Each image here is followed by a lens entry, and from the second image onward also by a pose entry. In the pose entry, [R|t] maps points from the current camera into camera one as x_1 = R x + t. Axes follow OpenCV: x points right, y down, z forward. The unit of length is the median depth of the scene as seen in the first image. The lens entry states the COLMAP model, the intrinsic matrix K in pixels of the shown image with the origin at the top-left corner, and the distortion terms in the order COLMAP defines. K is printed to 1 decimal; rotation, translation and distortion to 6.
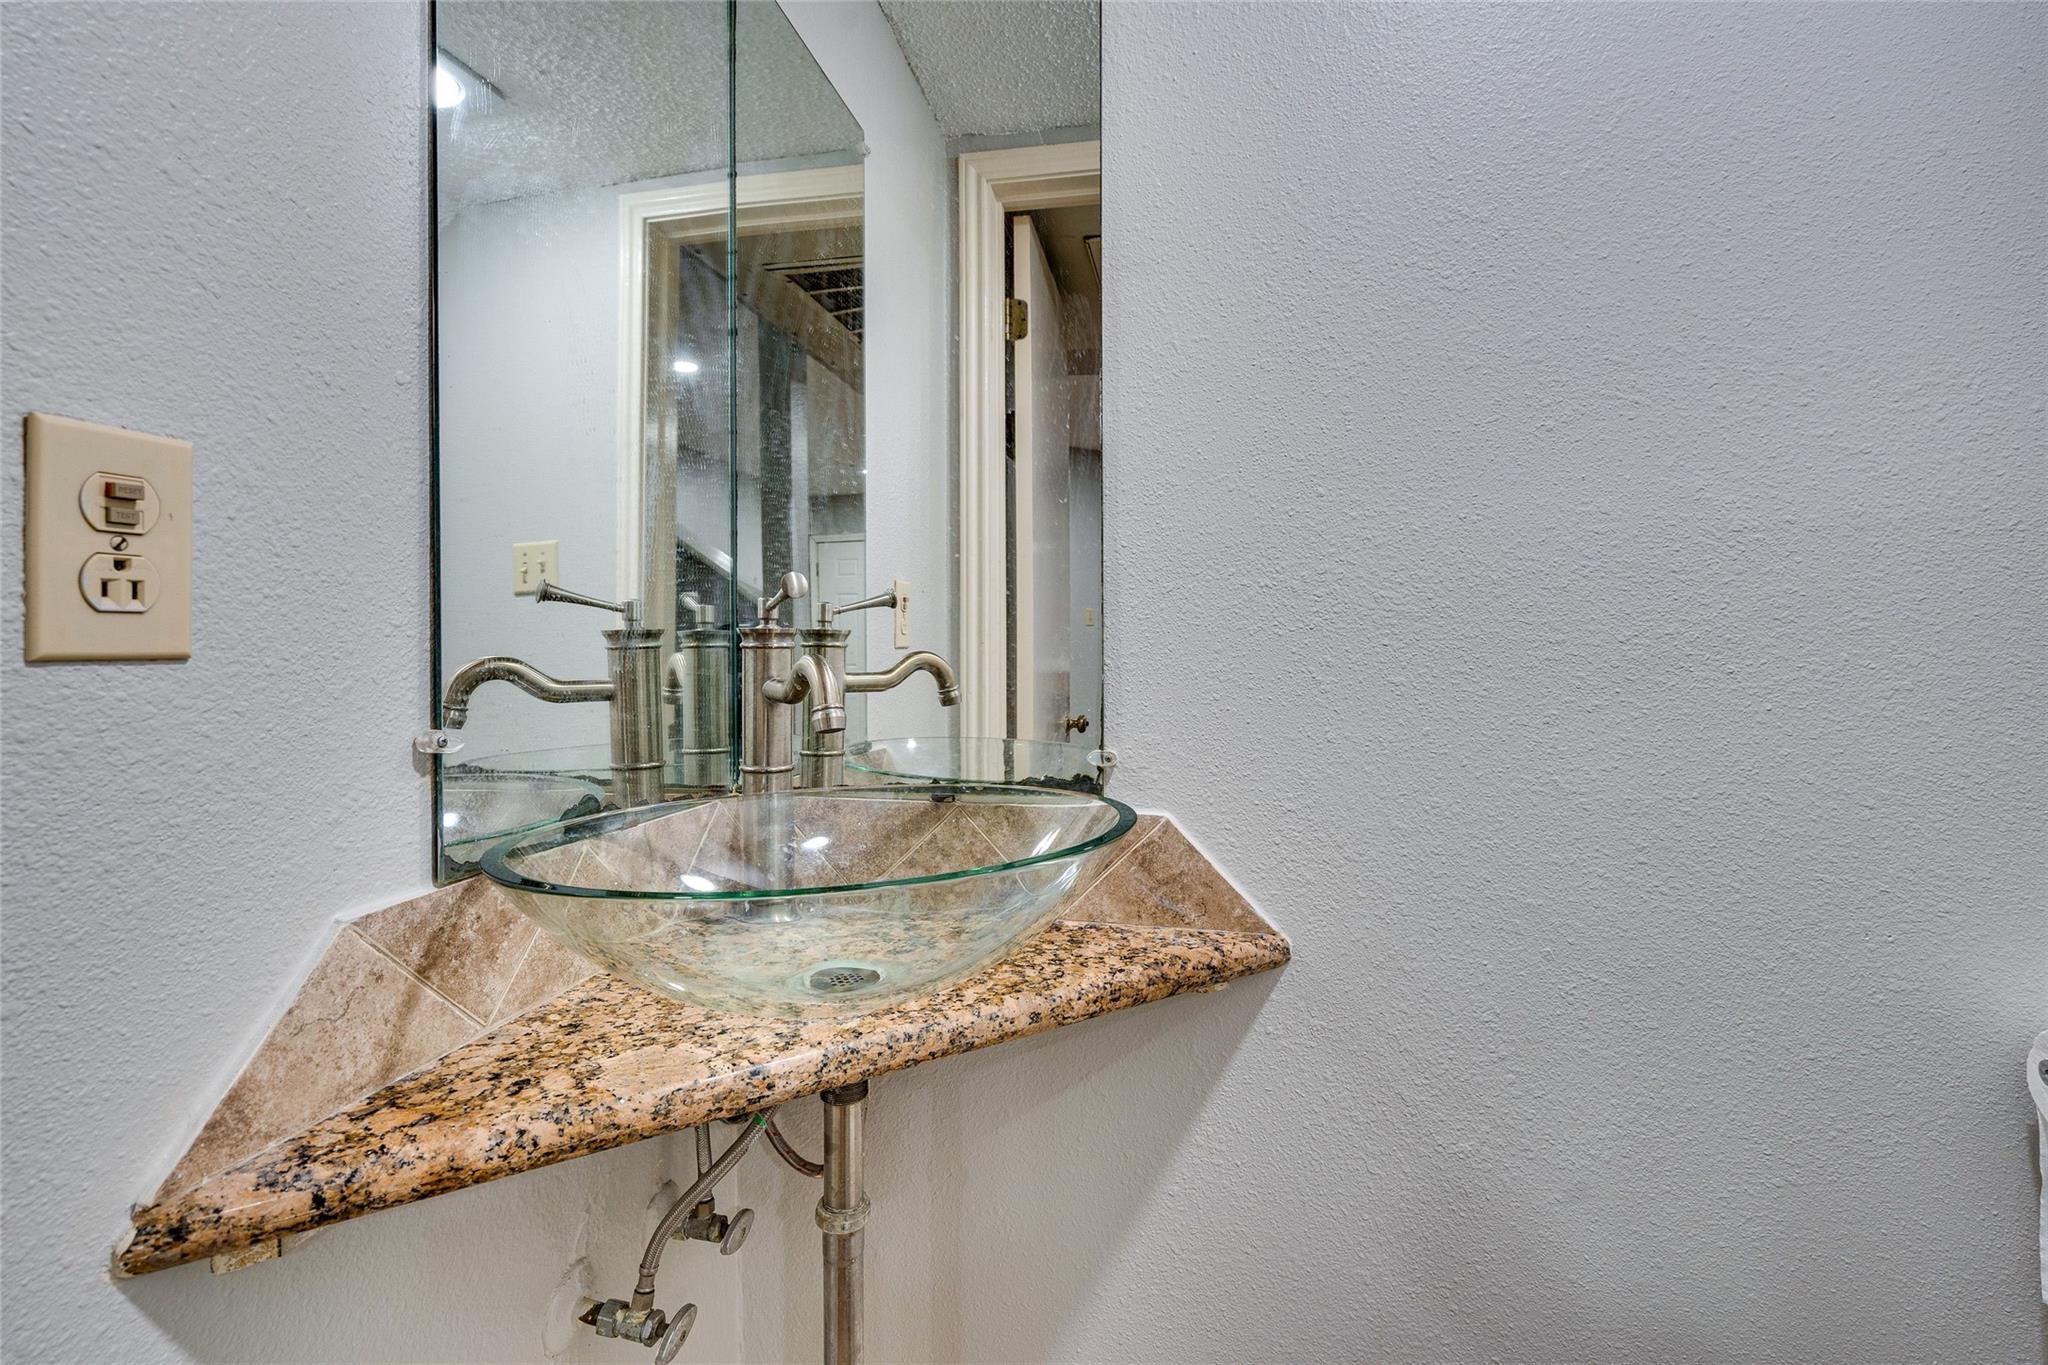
lens RADIAL K [[931.6, 0, 1053.2], [0, 931.6, 637.6], [0, 0, 1]] dist [-0.001807, 0.001121]
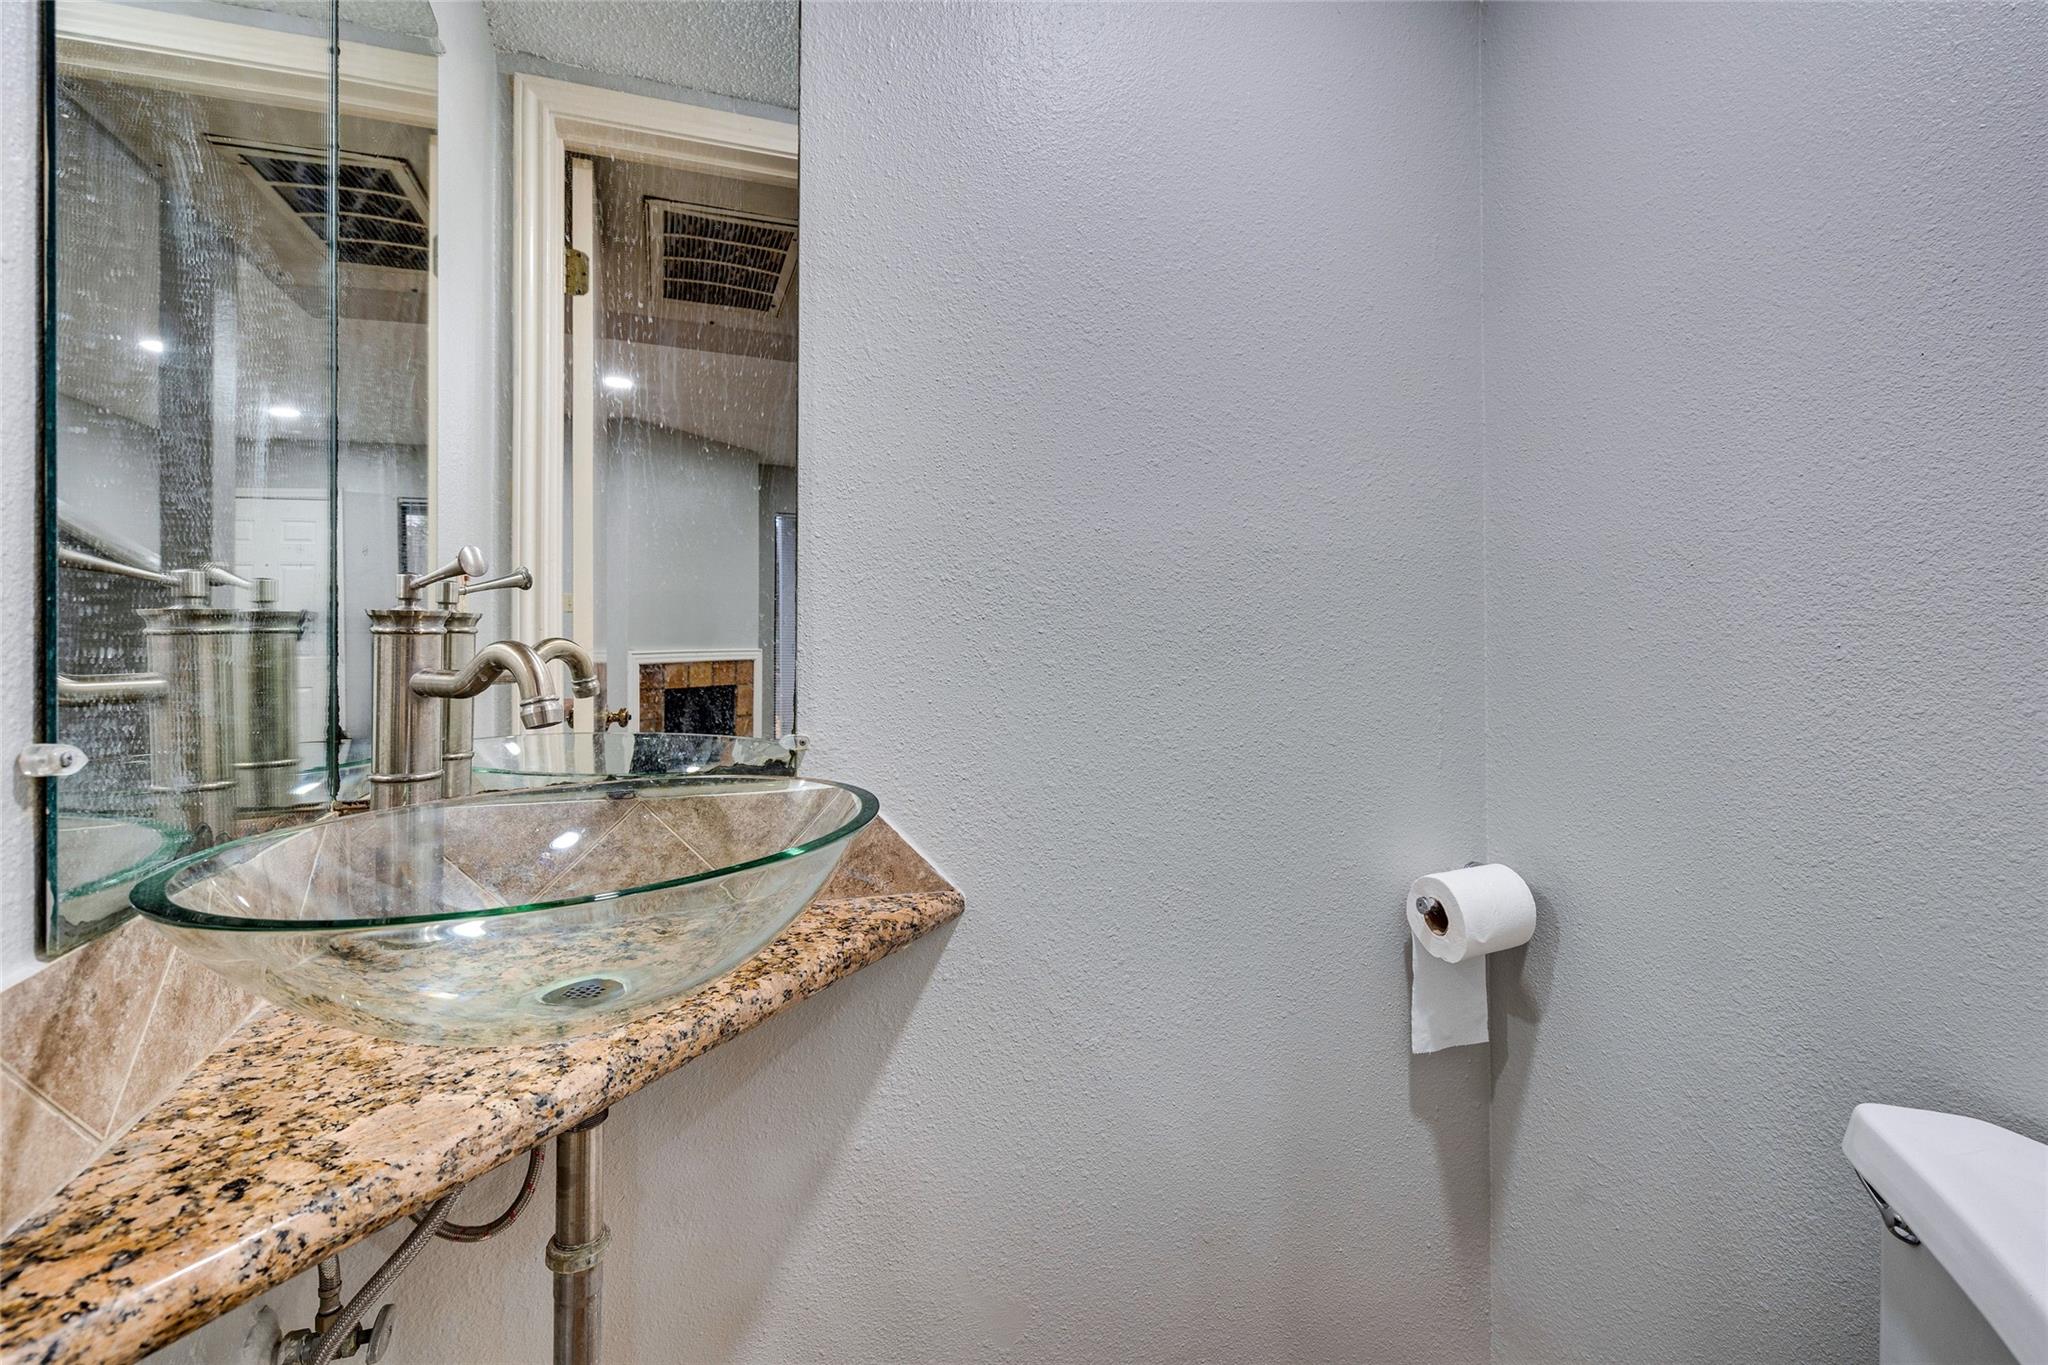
lens RADIAL K [[933.8, 0, 1025.7], [0, 933.8, 628.5], [0, 0, 1]] dist [0.001003, 0.001065]
pose [[0.859291, 0.006241, 0.511448, -0.298213], [-0.007544, 0.999971, 0.000473, 0.002097], [-0.511431, -0.004265, 0.859314, -0.013962]]
